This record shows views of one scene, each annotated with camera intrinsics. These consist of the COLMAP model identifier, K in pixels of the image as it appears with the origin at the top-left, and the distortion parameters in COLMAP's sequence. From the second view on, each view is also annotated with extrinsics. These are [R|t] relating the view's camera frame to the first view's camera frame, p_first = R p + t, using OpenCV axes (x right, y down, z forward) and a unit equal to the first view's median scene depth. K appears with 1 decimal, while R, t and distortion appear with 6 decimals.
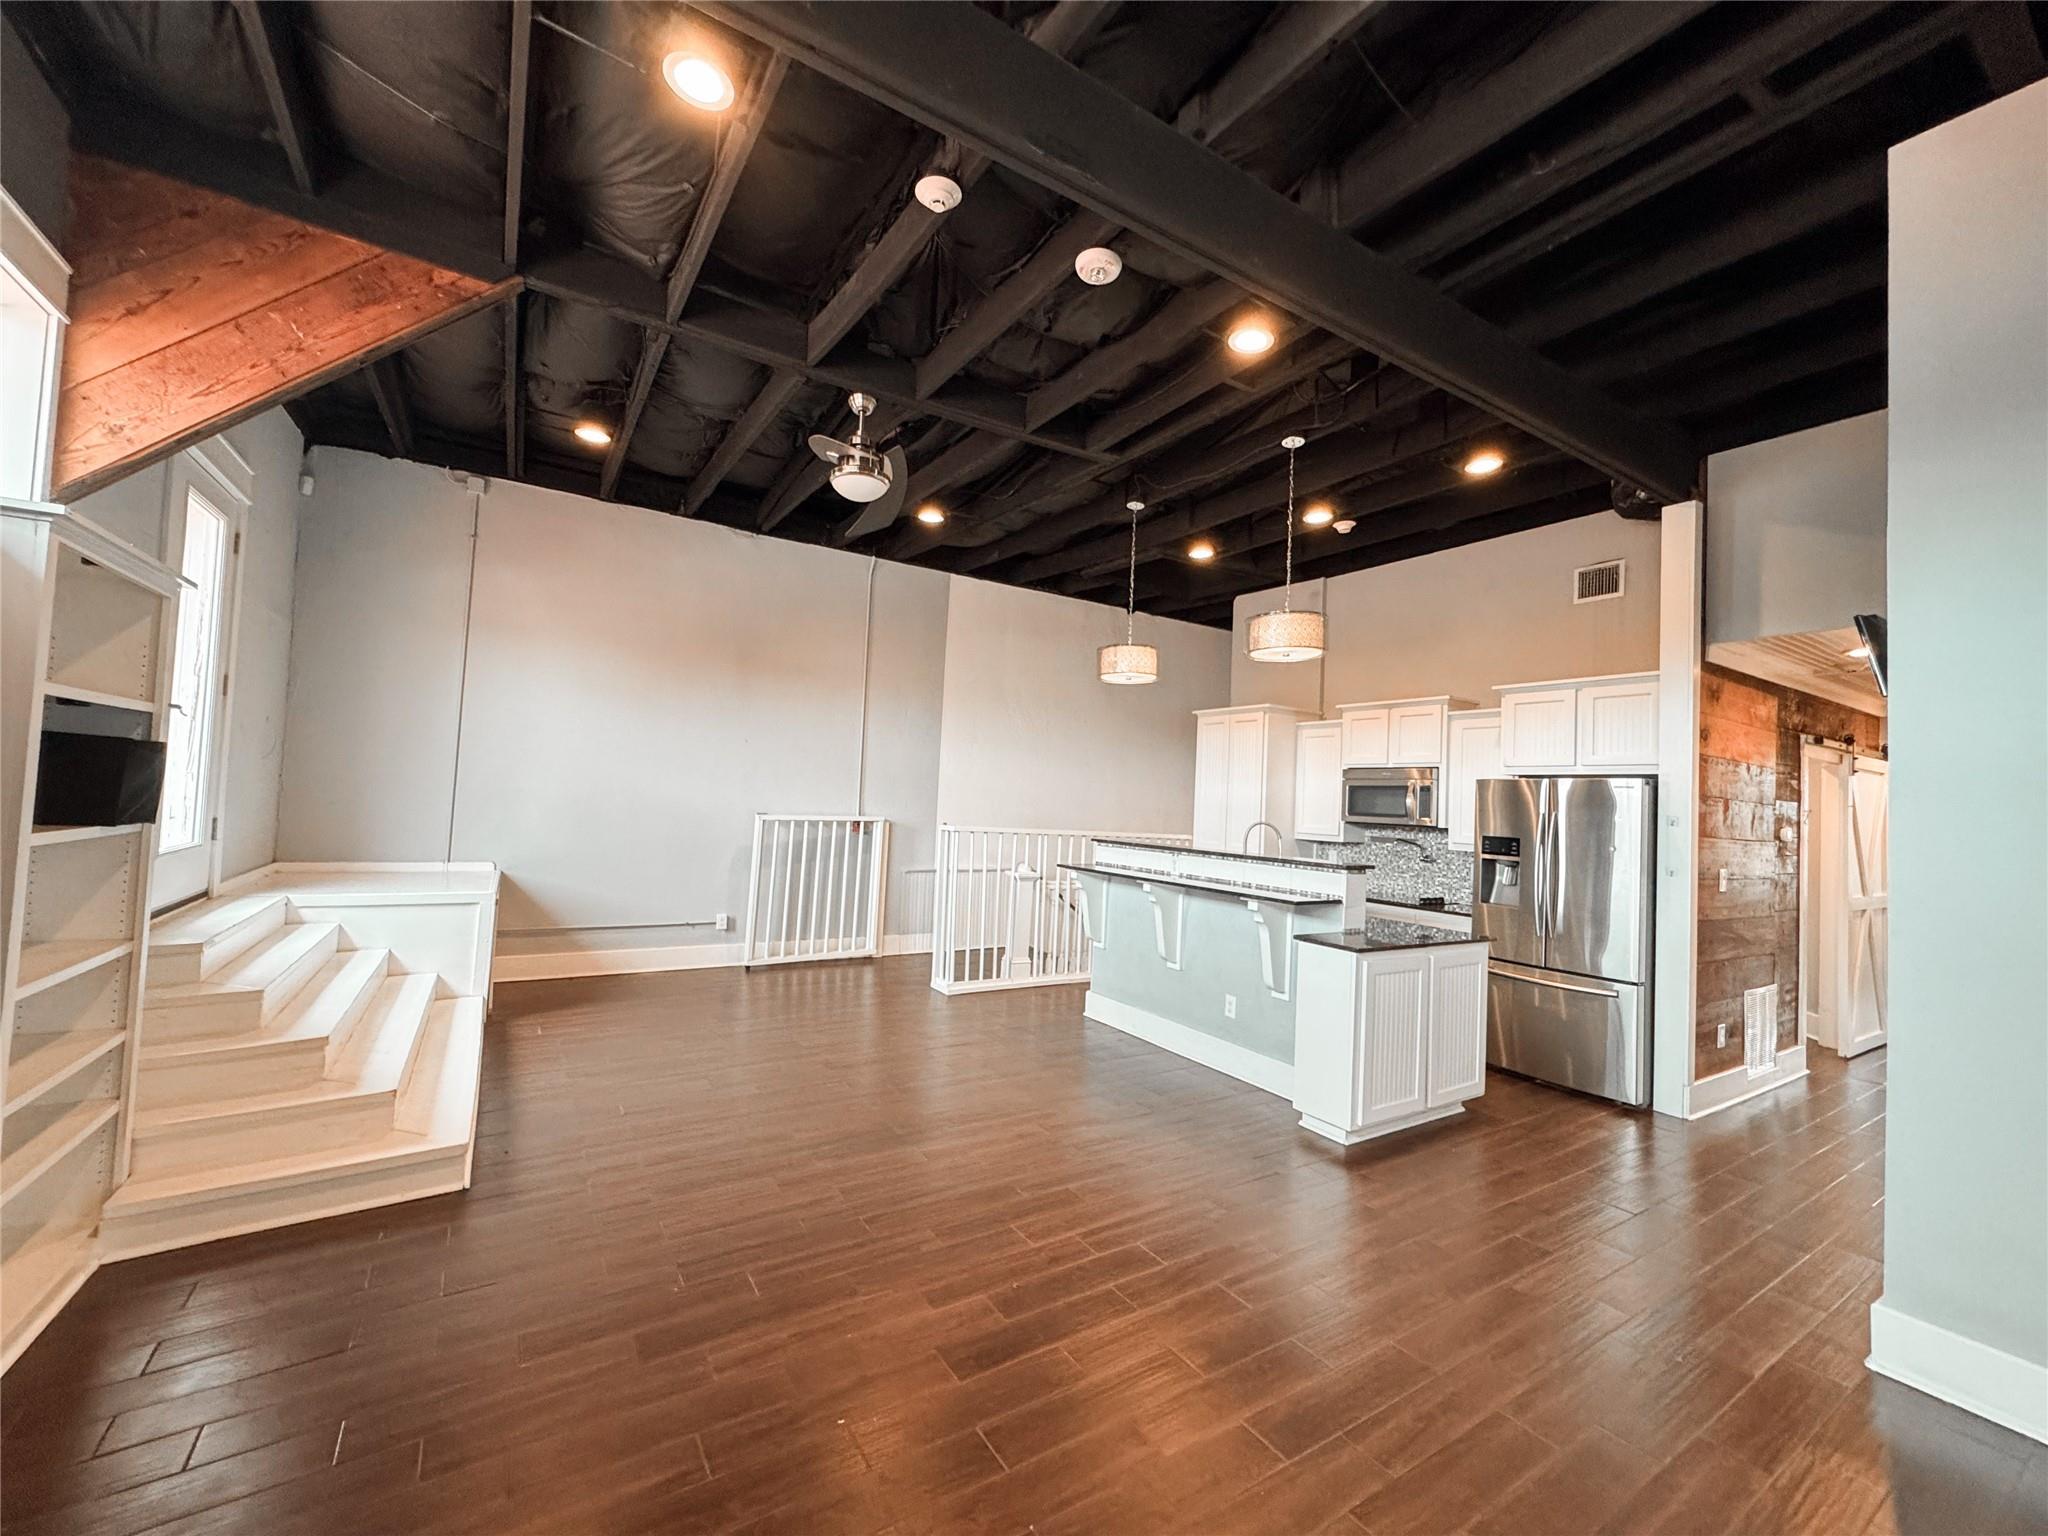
lens RADIAL K [[816.1, 0, 1020.5], [0, 816.1, 769.8], [0, 0, 1]] dist [-0.004293, 0.000370]
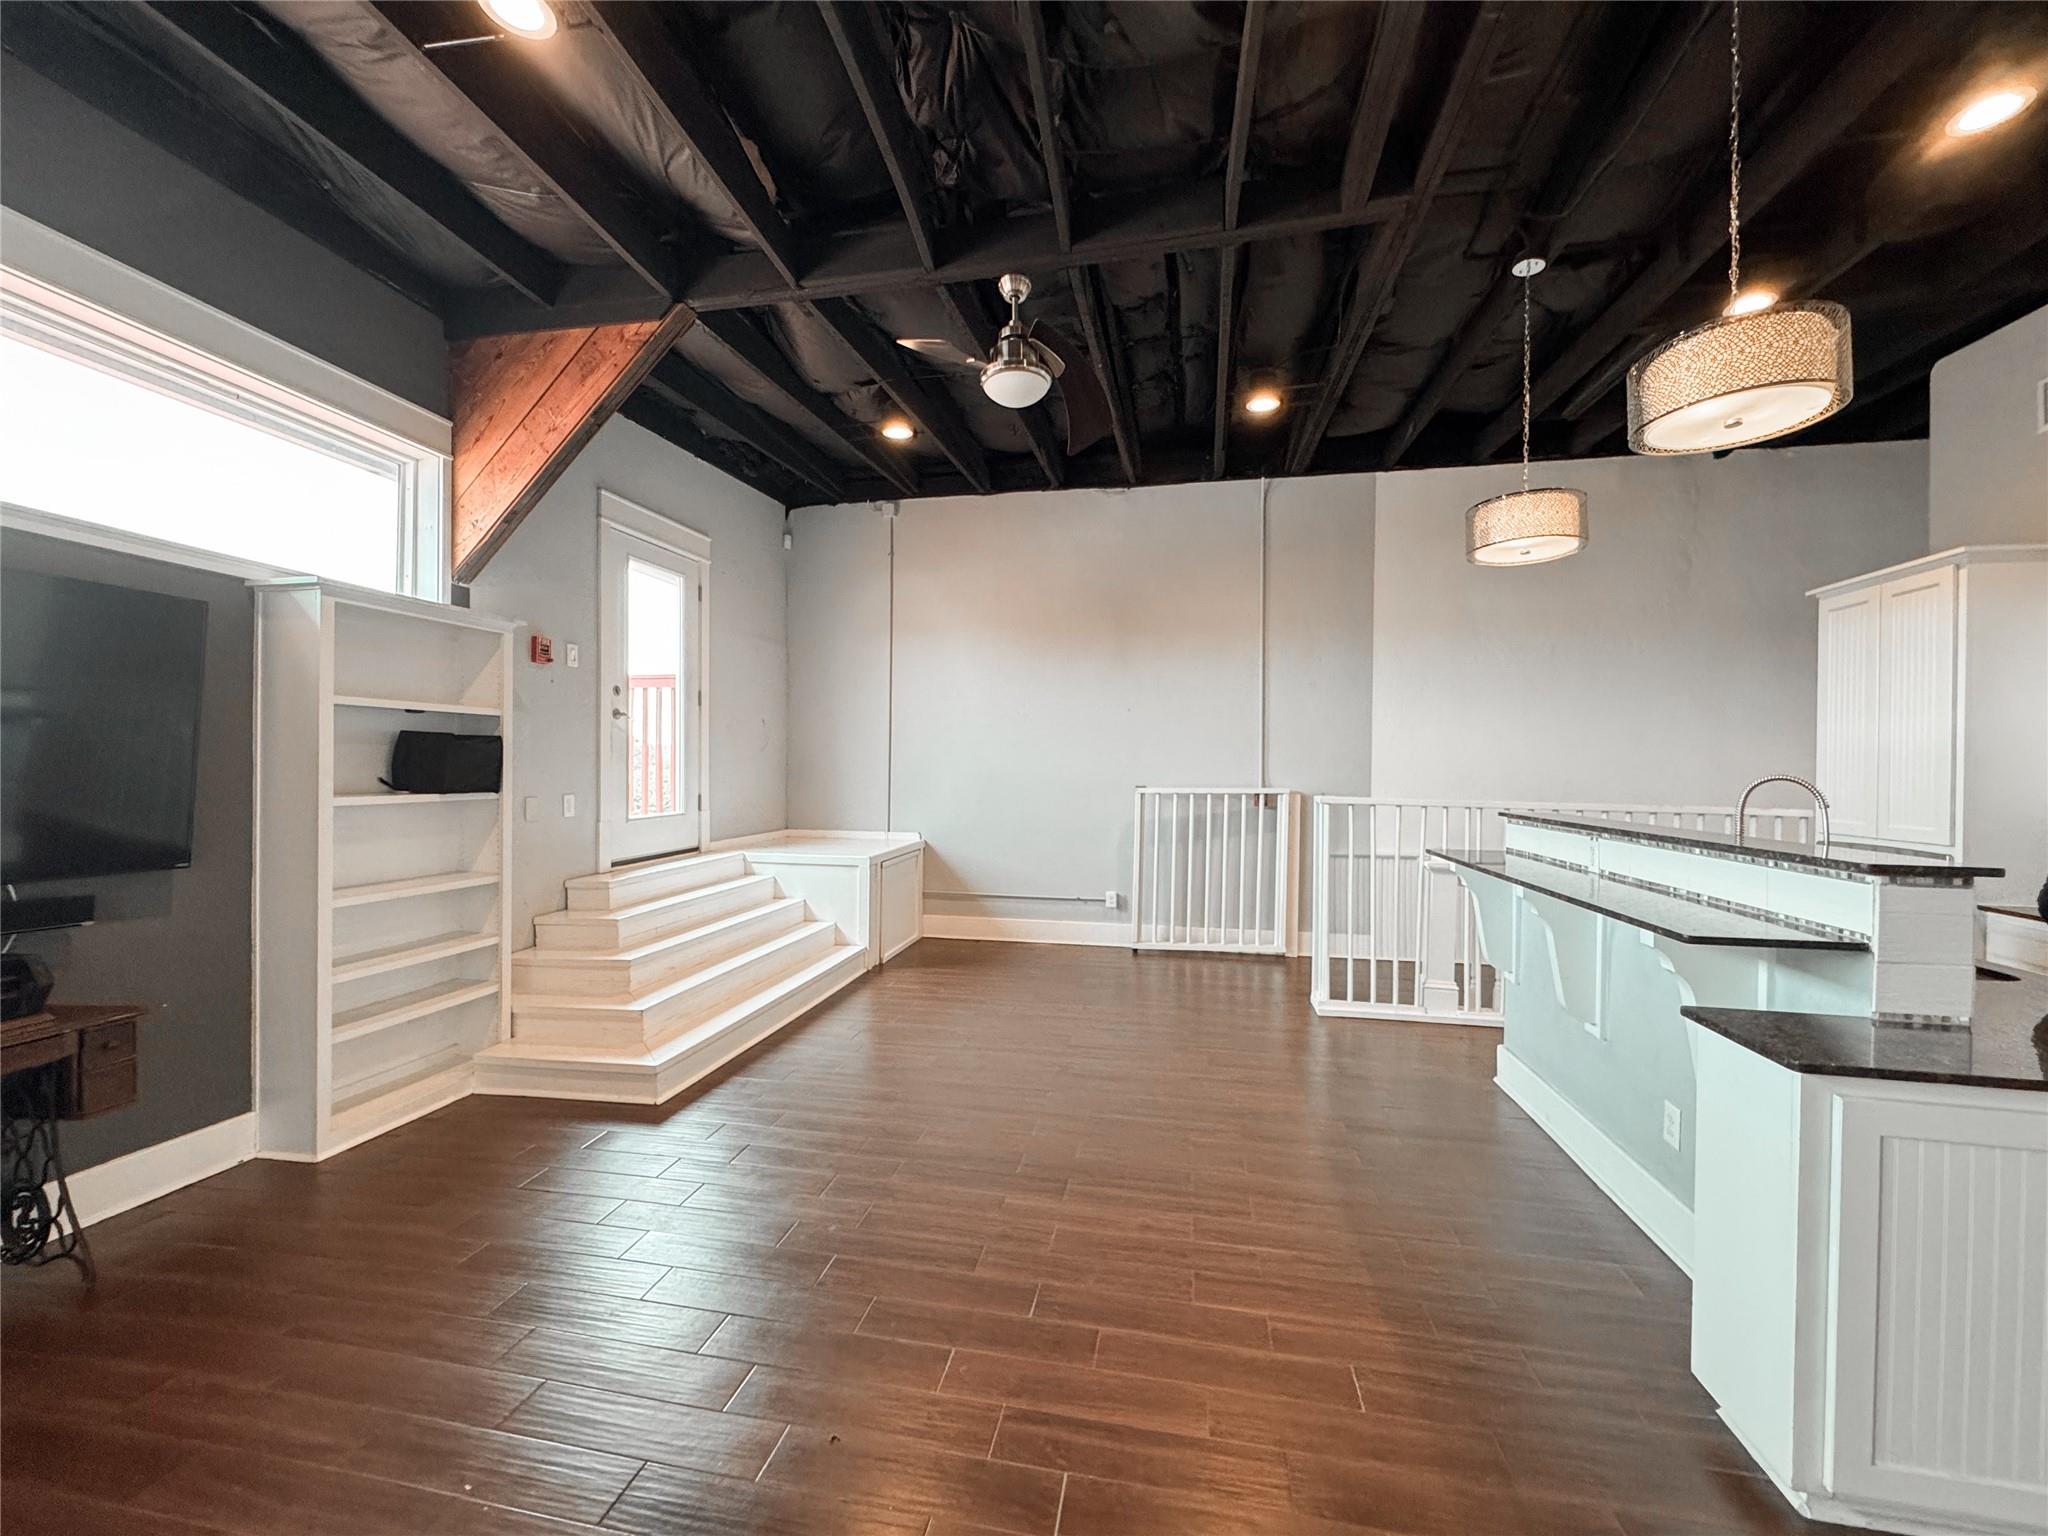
lens RADIAL K [[816.1, 0, 1020.3], [0, 816.1, 770.0], [0, 0, 1]] dist [-0.004293, 0.000370]
pose [[0.721773, -0.035806, -0.691203, 0.244382], [0.049871, 0.998756, 0.000339, 0.029758], [0.690331, -0.034716, 0.722660, 0.253056]]
